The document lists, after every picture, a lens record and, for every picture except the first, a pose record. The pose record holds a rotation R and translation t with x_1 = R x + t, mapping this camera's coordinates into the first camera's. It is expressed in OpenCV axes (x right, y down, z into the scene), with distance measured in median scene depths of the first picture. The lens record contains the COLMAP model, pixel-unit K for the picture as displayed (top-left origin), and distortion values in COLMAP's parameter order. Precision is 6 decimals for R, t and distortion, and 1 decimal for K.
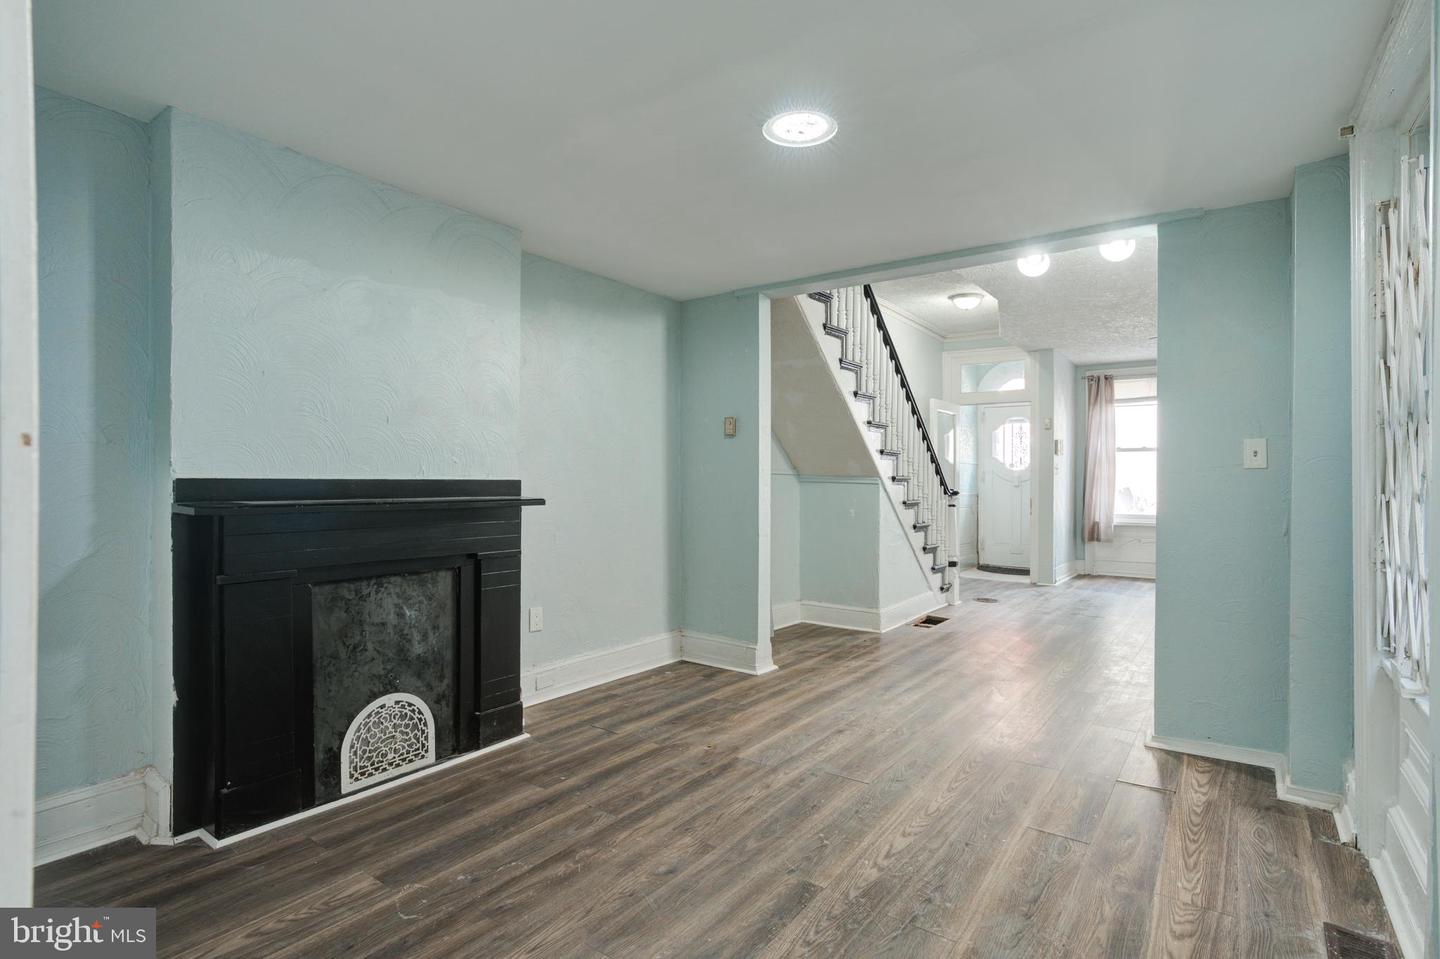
lens RADIAL K [[721.1, 0, 718.4], [0, 721.1, 485.9], [0, 0, 1]] dist [-0.000838, 0.007090]
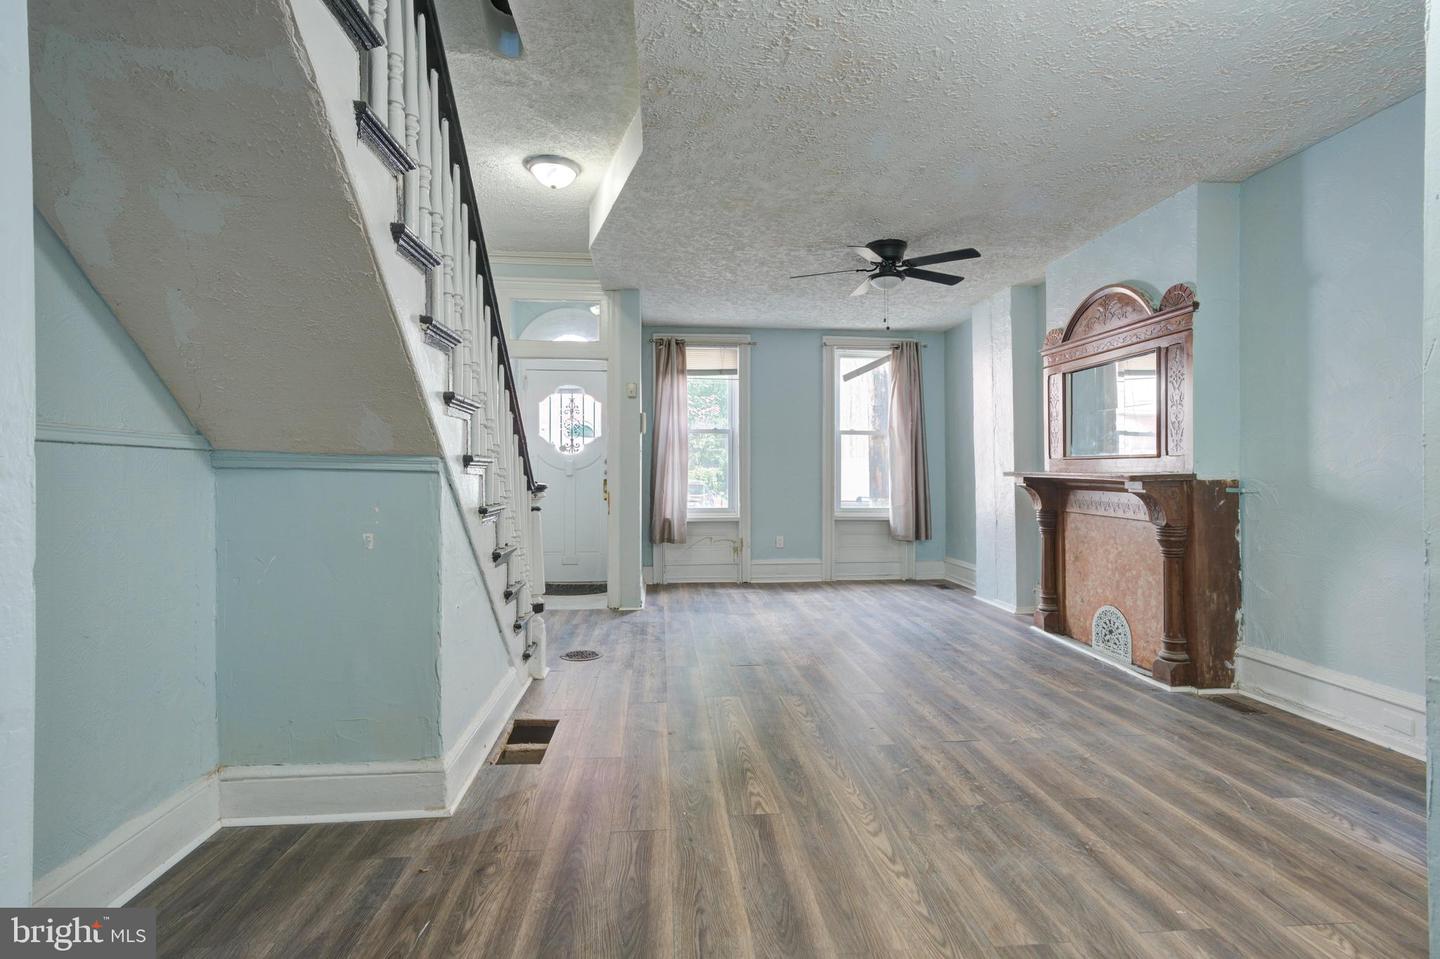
lens RADIAL K [[721.1, 0, 747.6], [0, 721.1, 469.2], [0, 0, 1]] dist [-0.000838, 0.007090]
pose [[0.735969, -0.001845, 0.677013, 0.054103], [0.008599, 0.999941, -0.006623, 0.000189], [-0.676961, 0.010696, 0.735941, 0.466184]]
